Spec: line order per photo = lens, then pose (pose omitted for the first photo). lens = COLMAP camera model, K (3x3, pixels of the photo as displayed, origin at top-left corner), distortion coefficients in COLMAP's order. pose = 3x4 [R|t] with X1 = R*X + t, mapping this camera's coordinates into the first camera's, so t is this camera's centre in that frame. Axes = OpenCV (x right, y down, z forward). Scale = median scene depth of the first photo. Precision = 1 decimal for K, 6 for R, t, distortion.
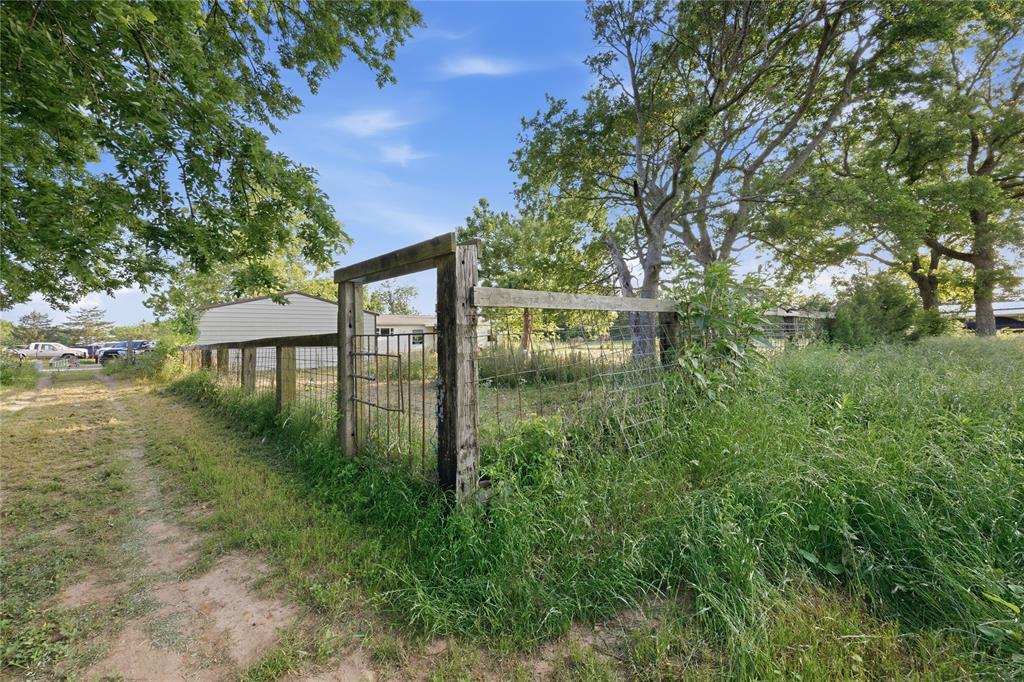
lens RADIAL K [[410.0, 0, 514.2], [0, 410.0, 336.9], [0, 0, 1]] dist [-0.011596, 0.002073]
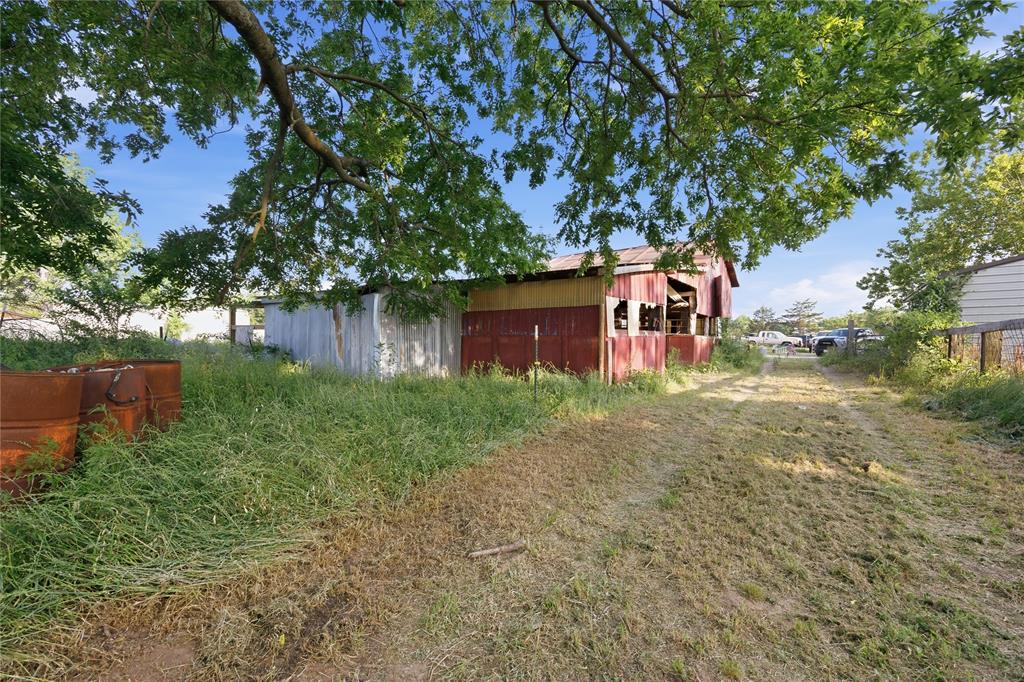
lens RADIAL K [[410.0, 0, 513.8], [0, 410.0, 334.5], [0, 0, 1]] dist [-0.011596, 0.002073]
pose [[0.150487, 0.008918, -0.988572, -0.196752], [-0.000392, 0.999960, 0.008961, 0.016016], [0.988612, -0.000961, 0.150484, 0.173443]]
